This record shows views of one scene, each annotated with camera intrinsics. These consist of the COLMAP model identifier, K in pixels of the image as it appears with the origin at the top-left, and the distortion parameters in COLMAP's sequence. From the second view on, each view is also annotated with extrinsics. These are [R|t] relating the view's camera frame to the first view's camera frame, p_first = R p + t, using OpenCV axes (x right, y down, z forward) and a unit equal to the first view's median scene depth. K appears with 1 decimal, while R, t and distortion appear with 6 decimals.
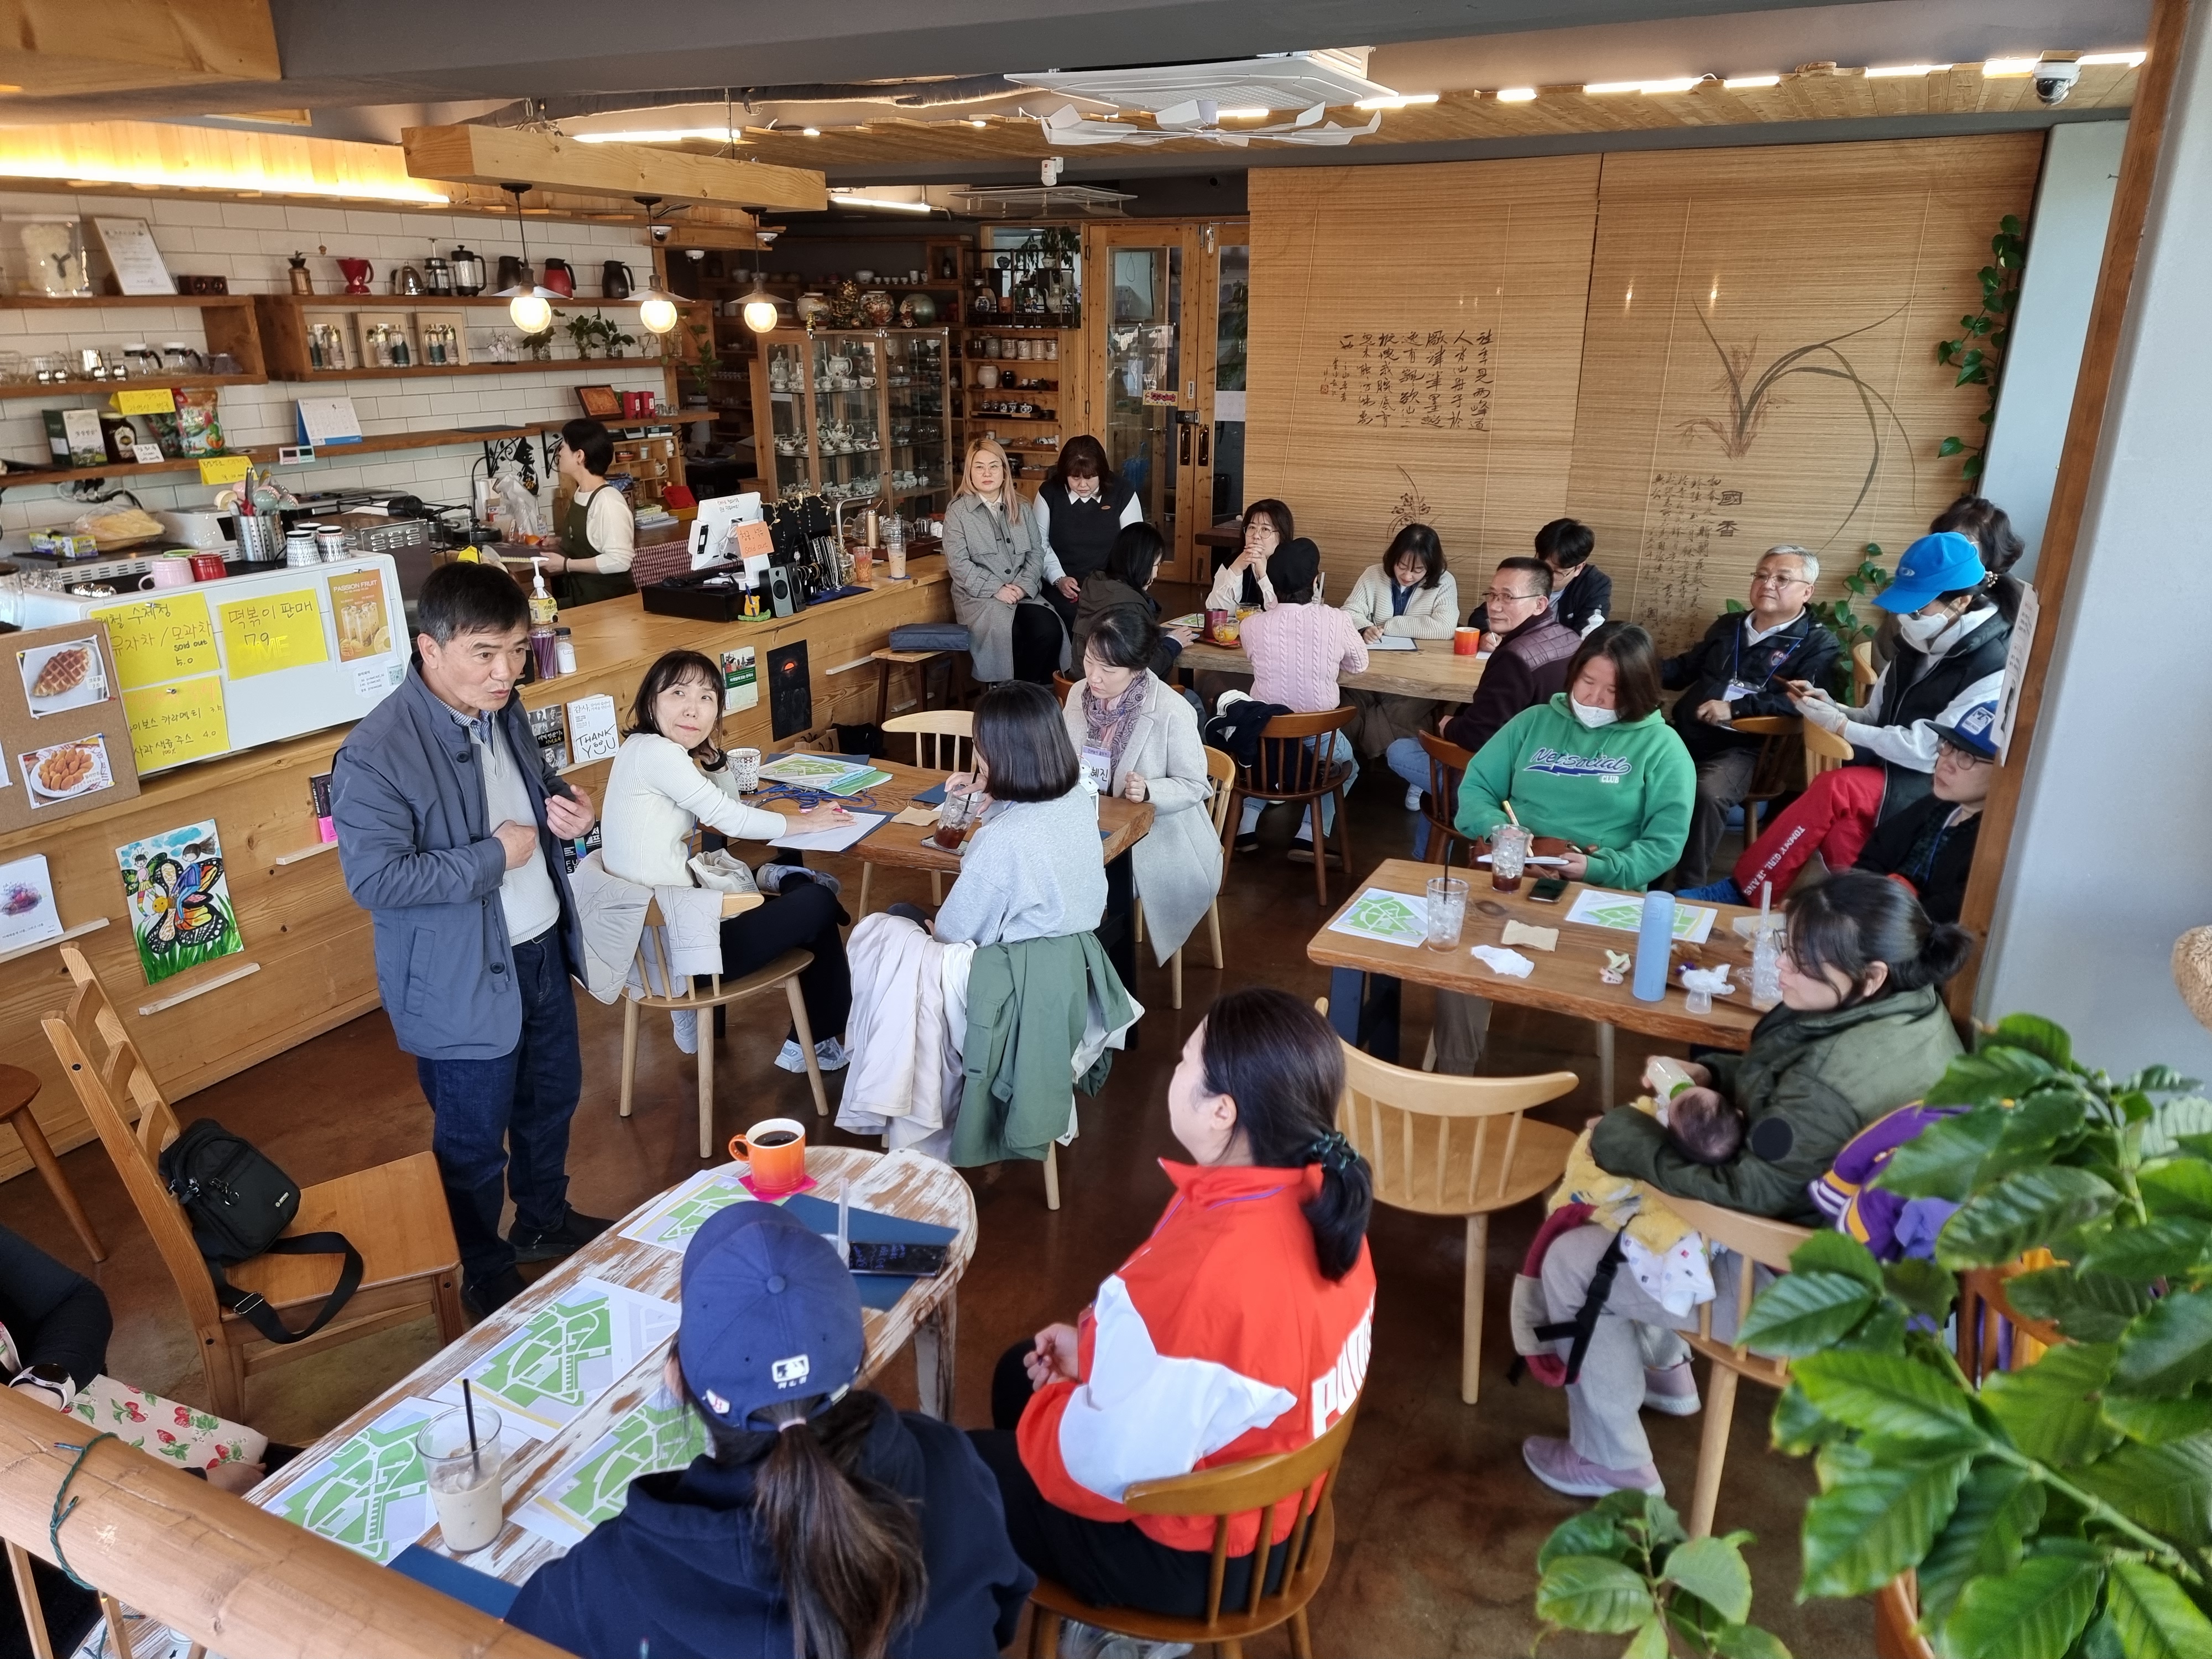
lens RADIAL K [[1537.0, 0, 1100.9], [0, 1537.0, 798.3], [0, 0, 1]] dist [0.094767, -0.076928]
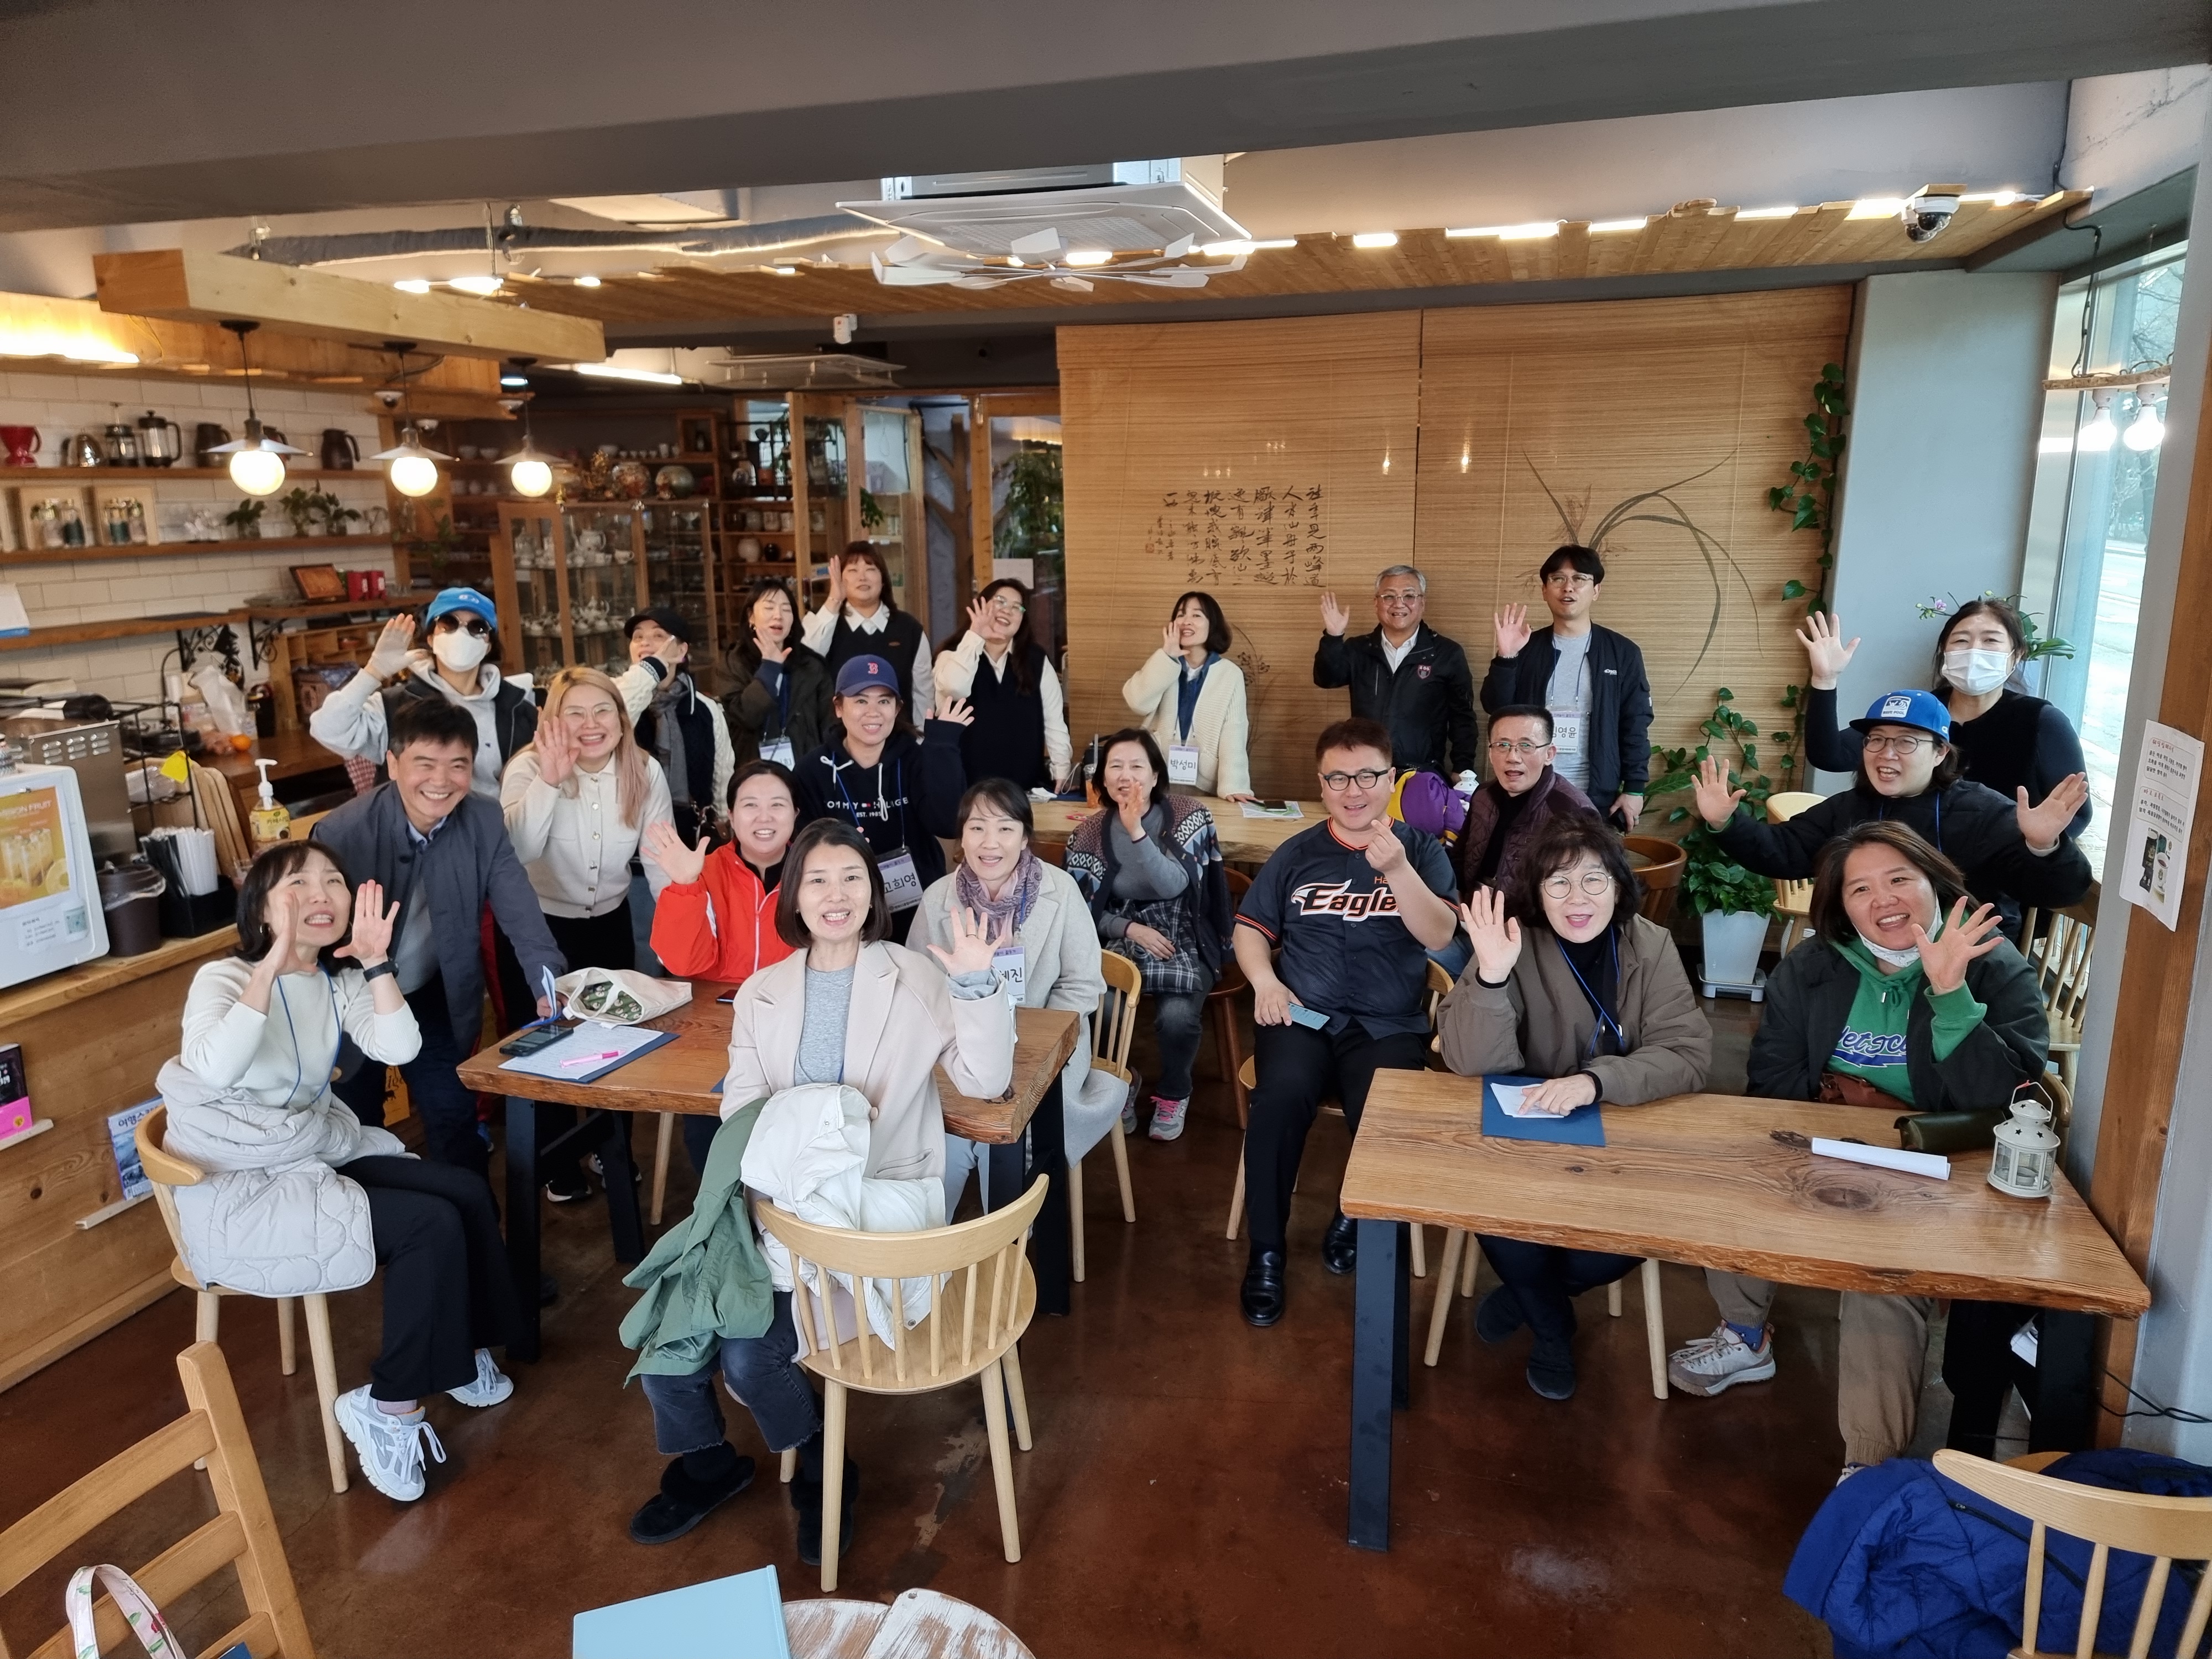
lens RADIAL K [[1537.0, 0, 1100.9], [0, 1537.0, 798.3], [0, 0, 1]] dist [0.094767, -0.076928]
pose [[0.984768, -0.049264, 0.166749, -0.048654], [0.066991, 0.992484, -0.102411, -0.015706], [-0.160451, 0.112021, 0.980666, 0.088477]]
